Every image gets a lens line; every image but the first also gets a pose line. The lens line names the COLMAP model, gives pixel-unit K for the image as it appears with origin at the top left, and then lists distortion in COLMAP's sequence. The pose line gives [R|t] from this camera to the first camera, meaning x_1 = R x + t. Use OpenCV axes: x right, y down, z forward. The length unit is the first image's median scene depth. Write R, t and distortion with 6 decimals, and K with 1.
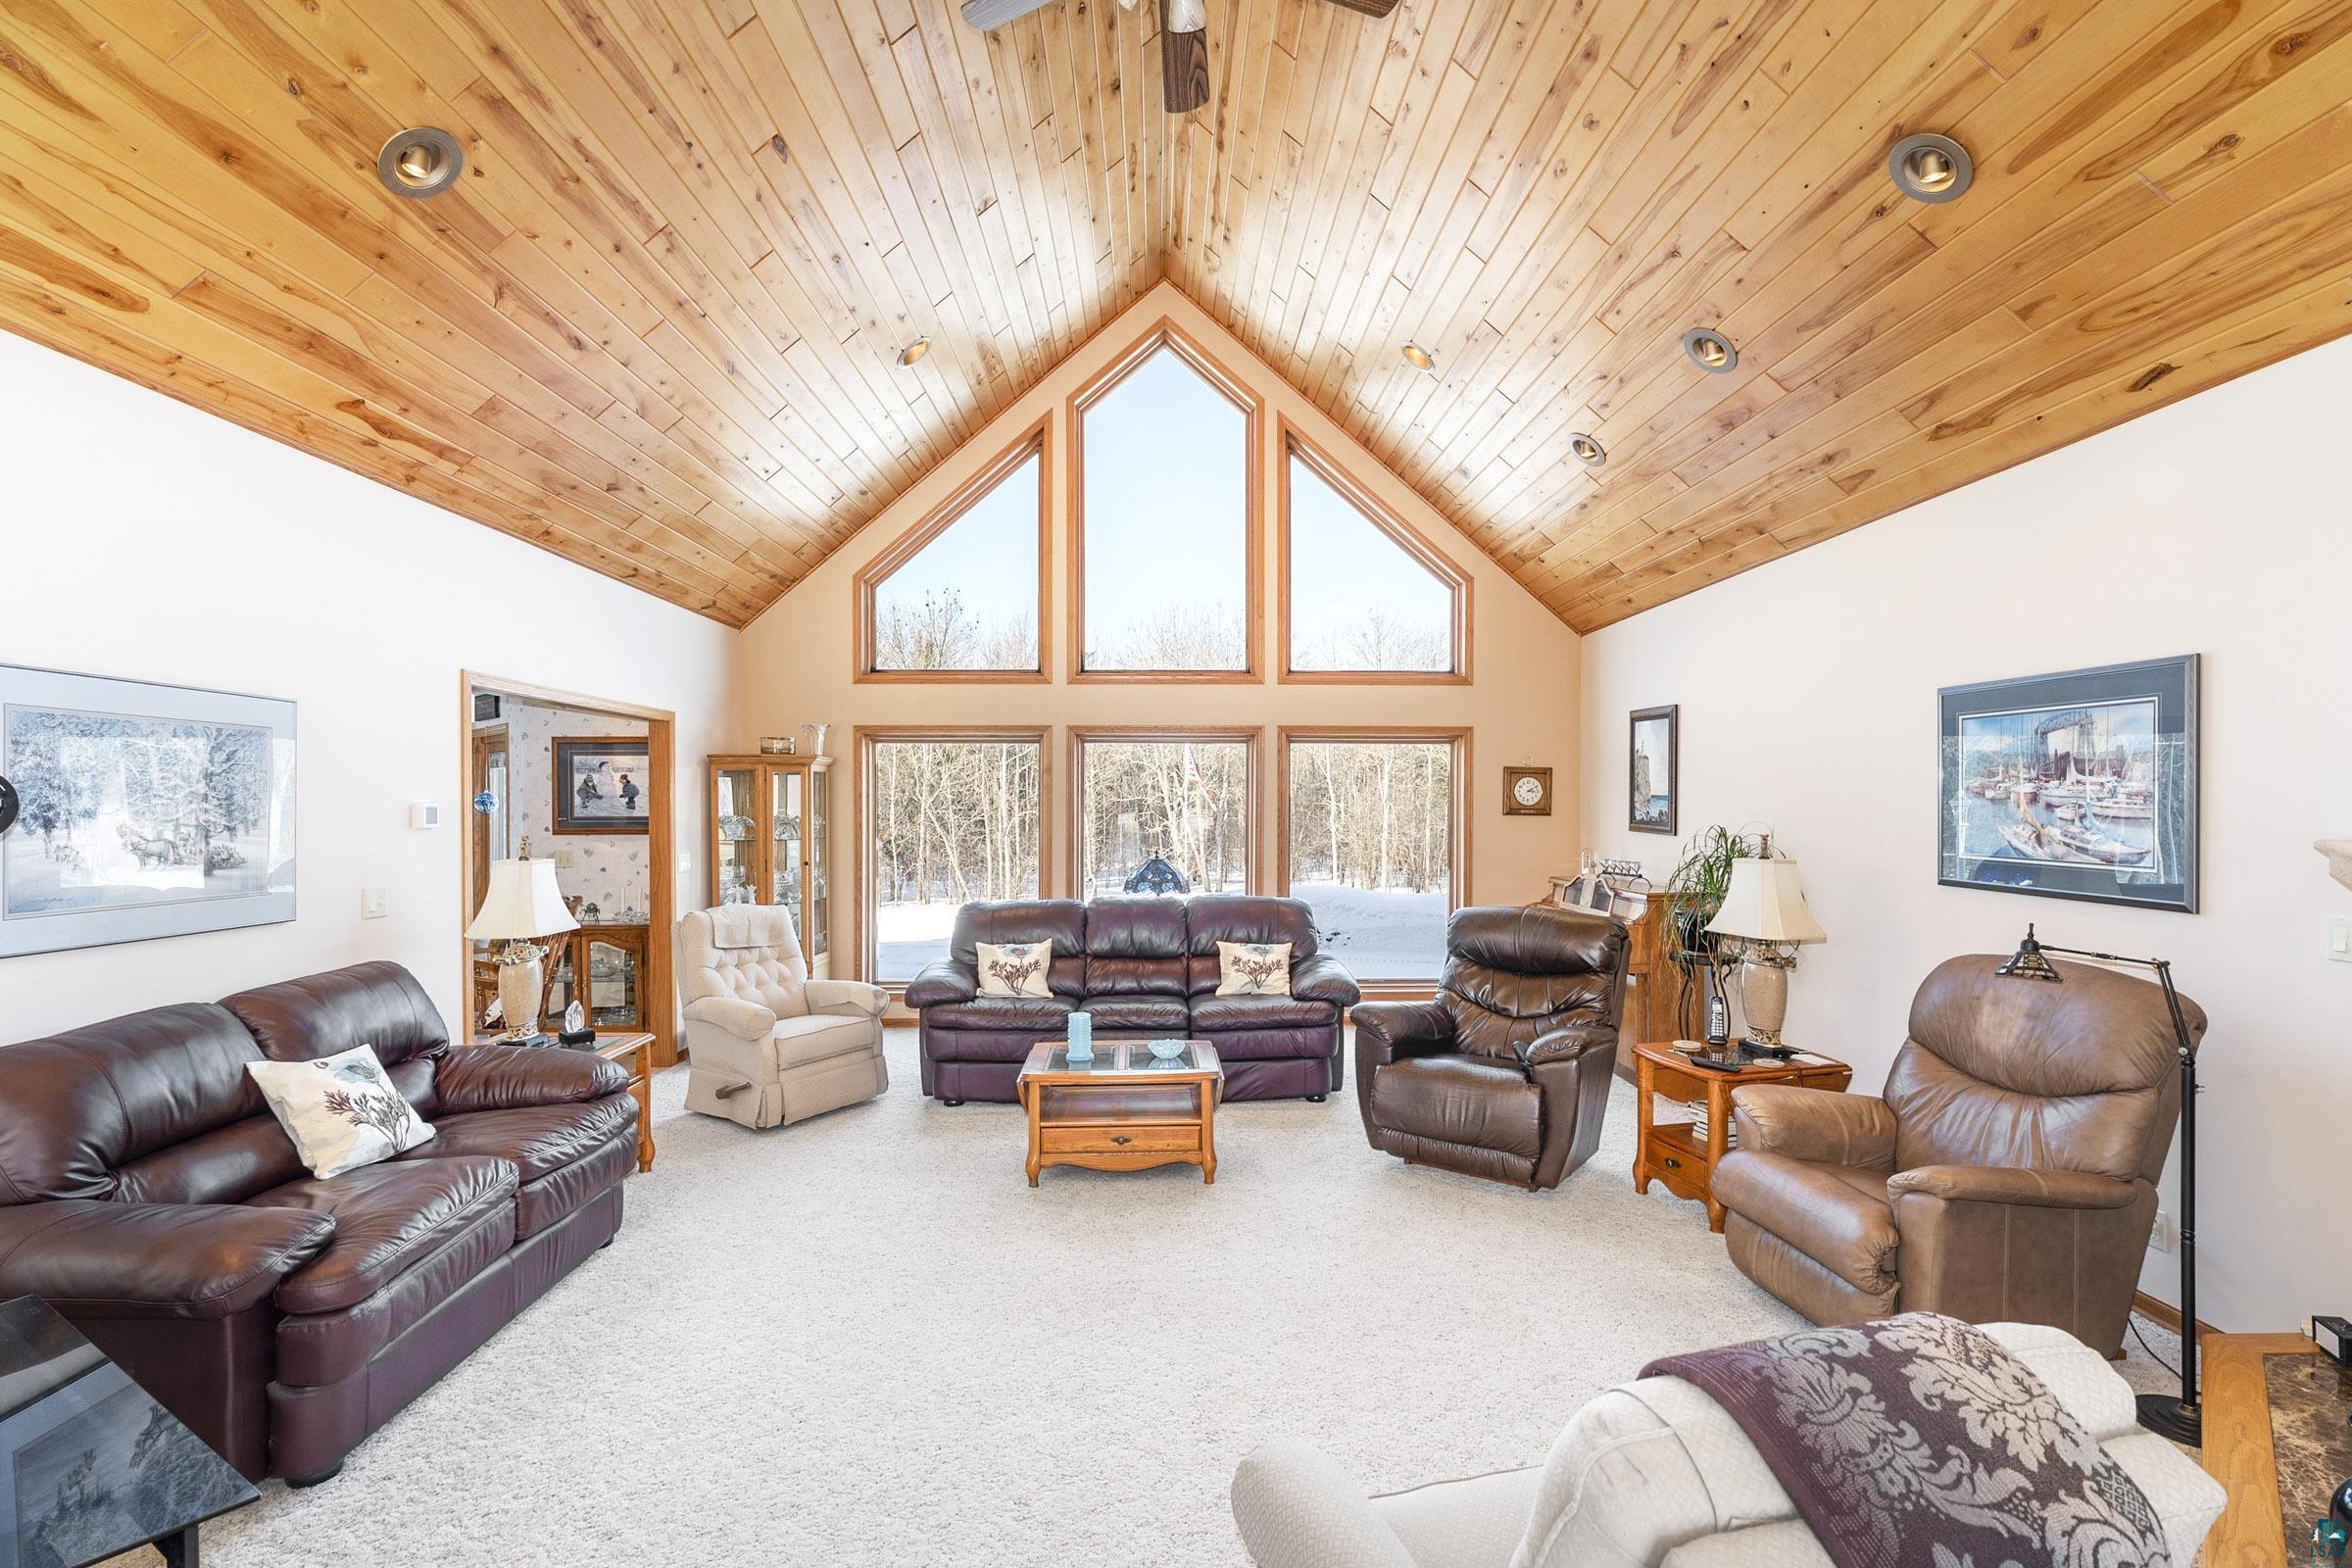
lens RADIAL K [[1064.0, 0, 1179.9], [0, 1064.0, 811.4], [0, 0, 1]] dist [-0.011643, 0.005205]
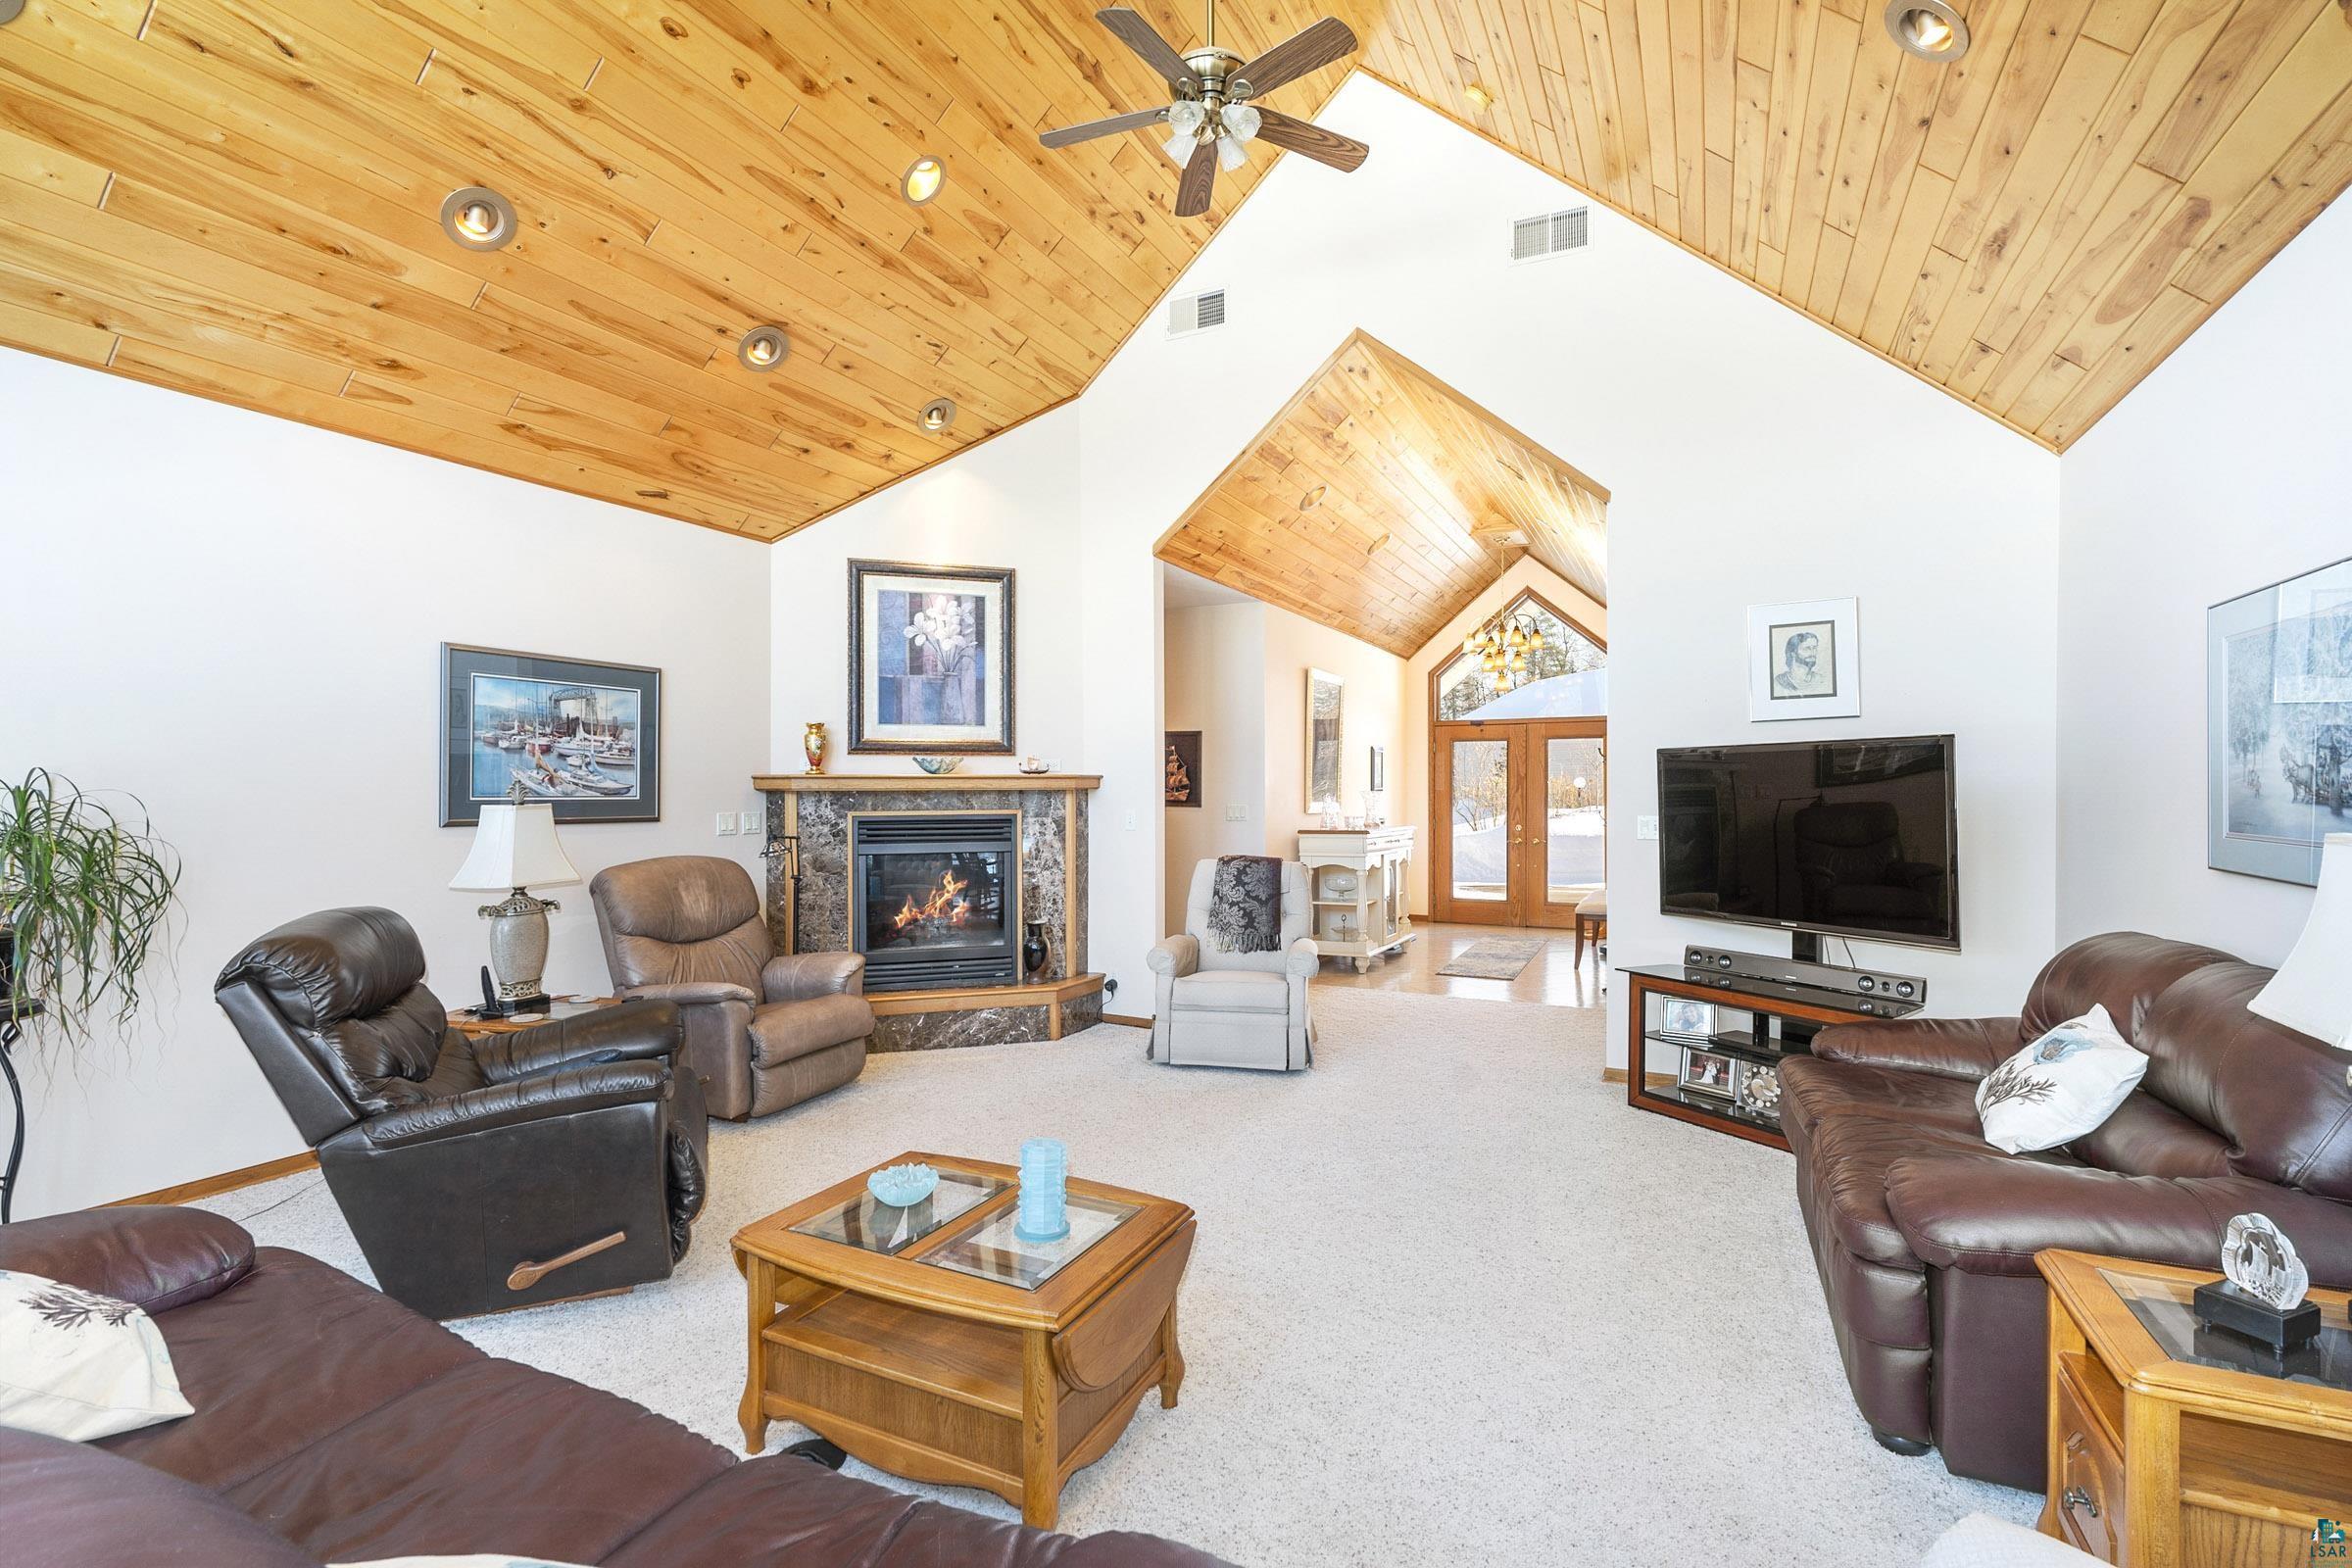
lens RADIAL K [[1064.7, 0, 1186.8], [0, 1064.7, 796.6], [0, 0, 1]] dist [-0.014448, 0.006153]
pose [[-0.886074, -0.003457, 0.463530, -0.321025], [0.004621, 0.999857, 0.016291, 0.018401], [-0.463520, 0.016577, -0.885931, 1.172531]]
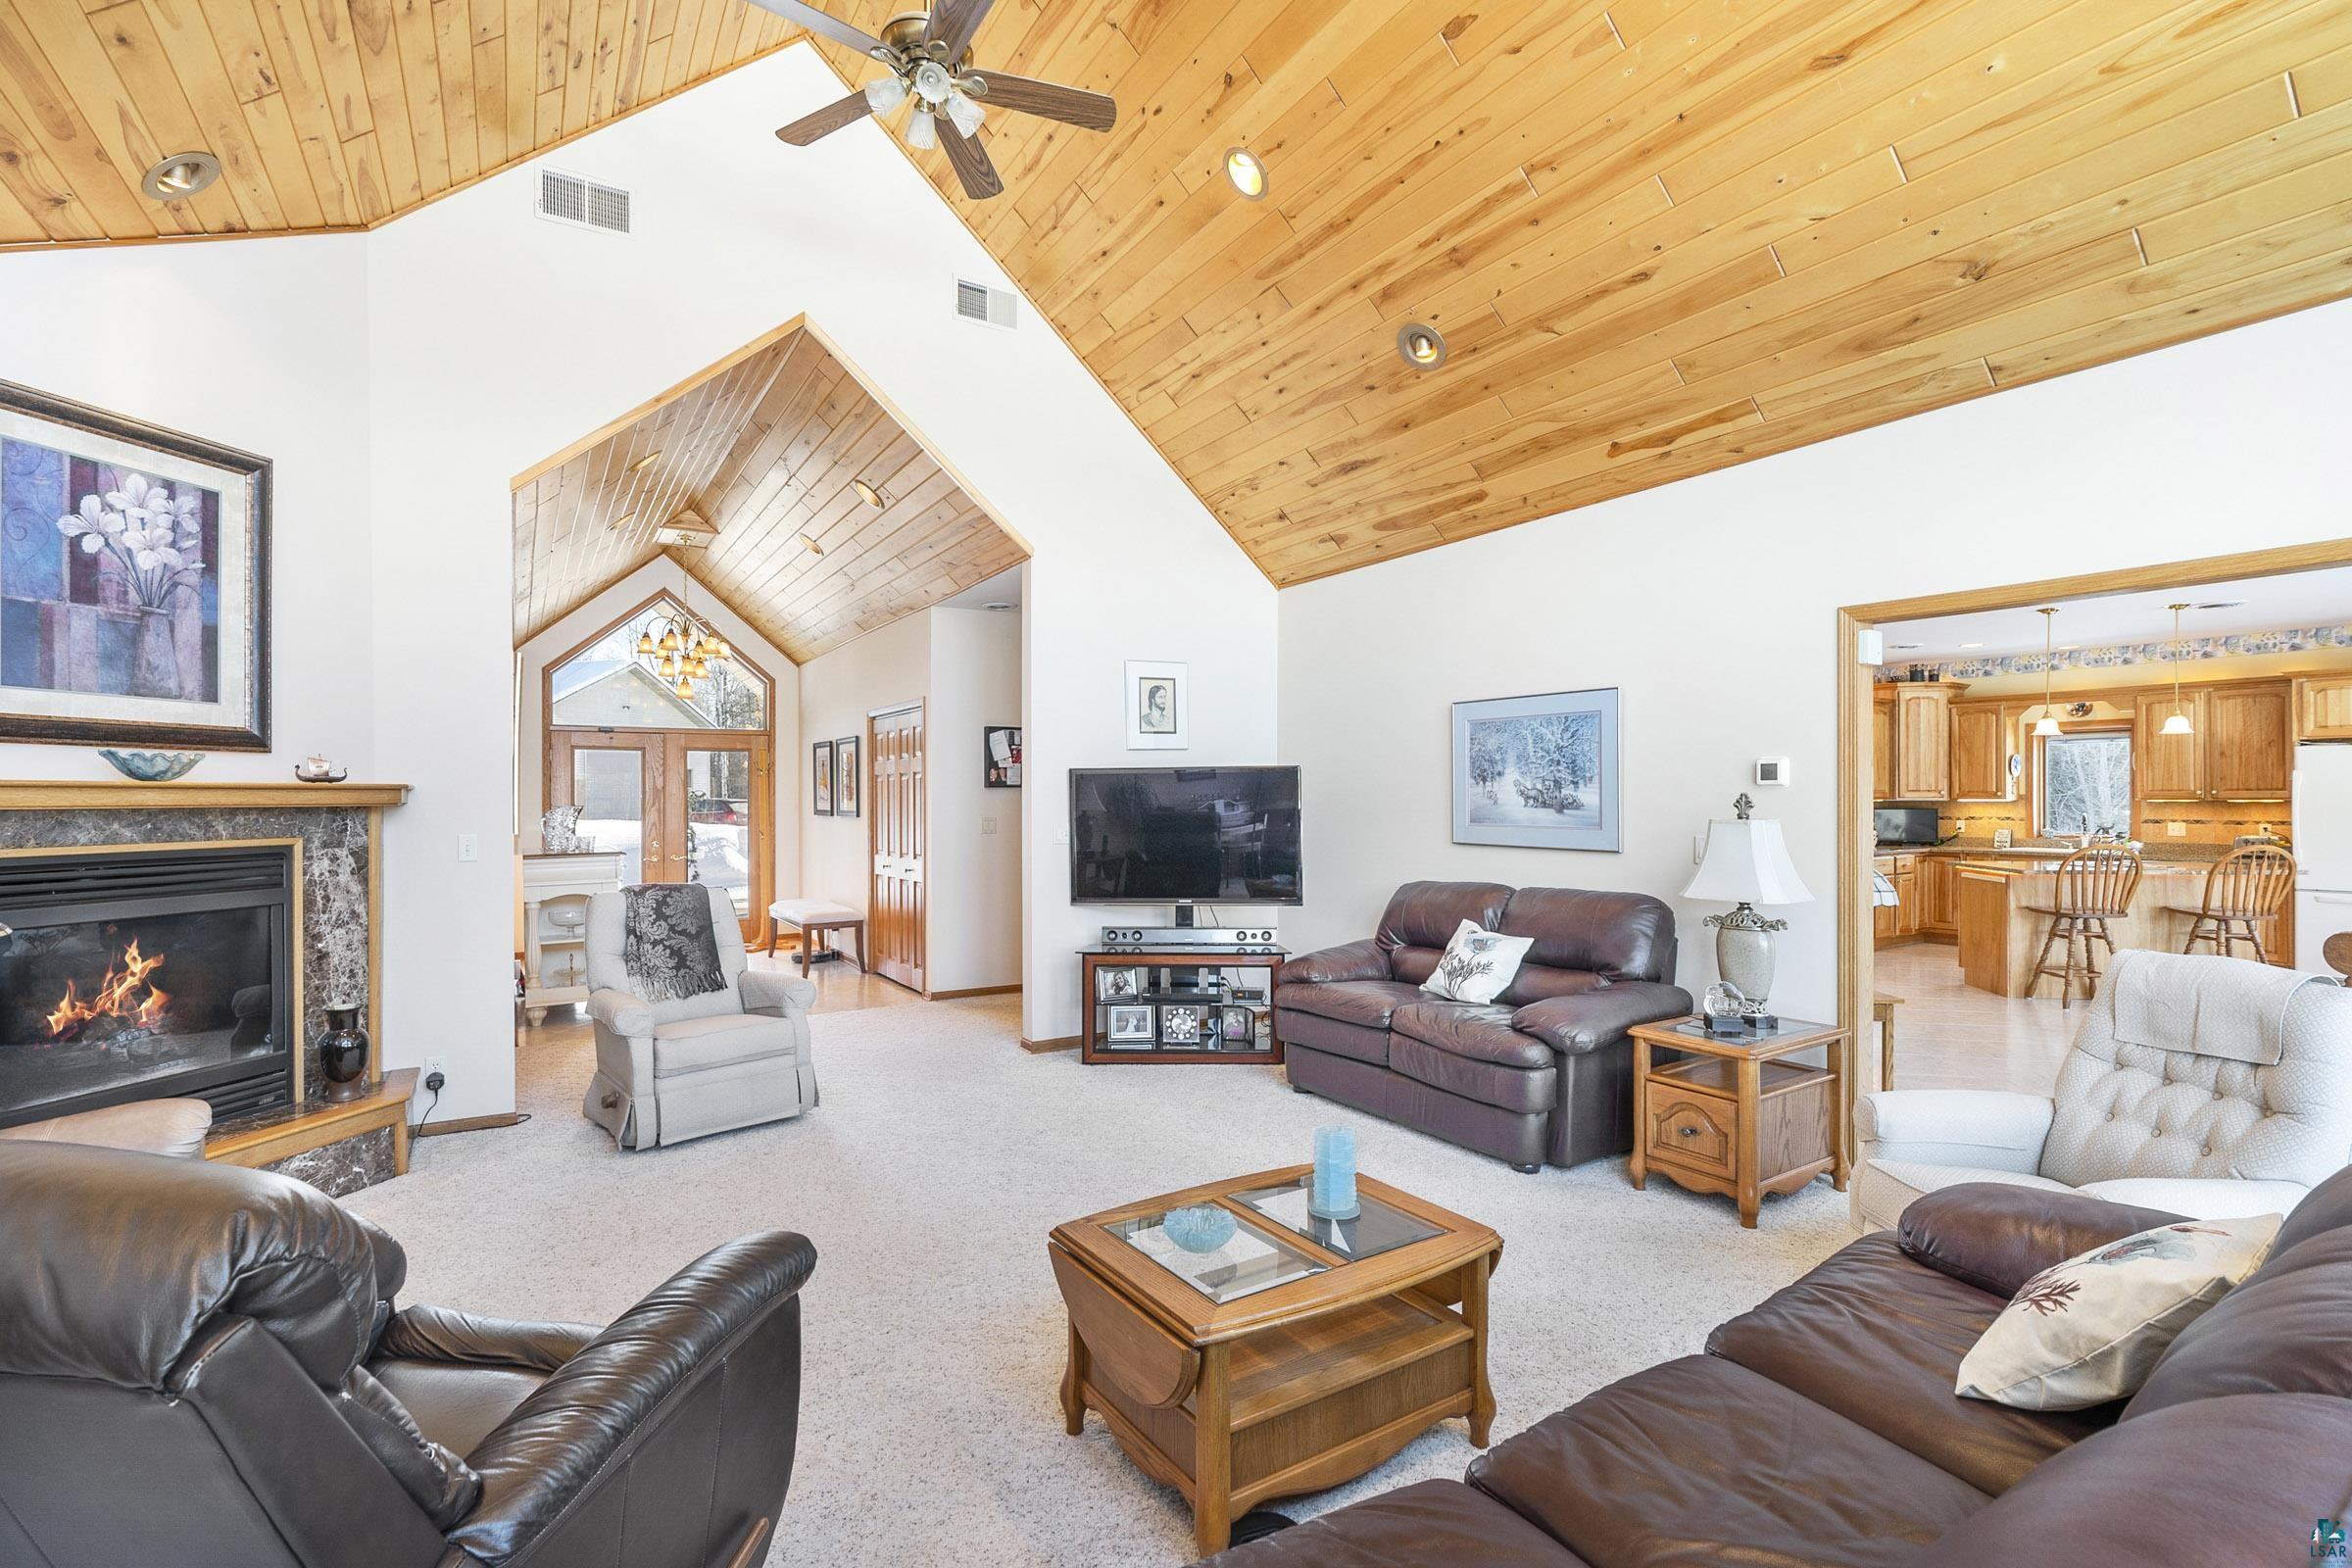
lens RADIAL K [[1064.7, 0, 1186.8], [0, 1064.7, 796.6], [0, 0, 1]] dist [-0.014448, 0.006153]
pose [[-0.854485, 0.001505, -0.519473, 0.206976], [-0.001607, 0.999983, 0.005541, 0.017000], [0.519473, 0.005569, -0.854469, 1.185441]]
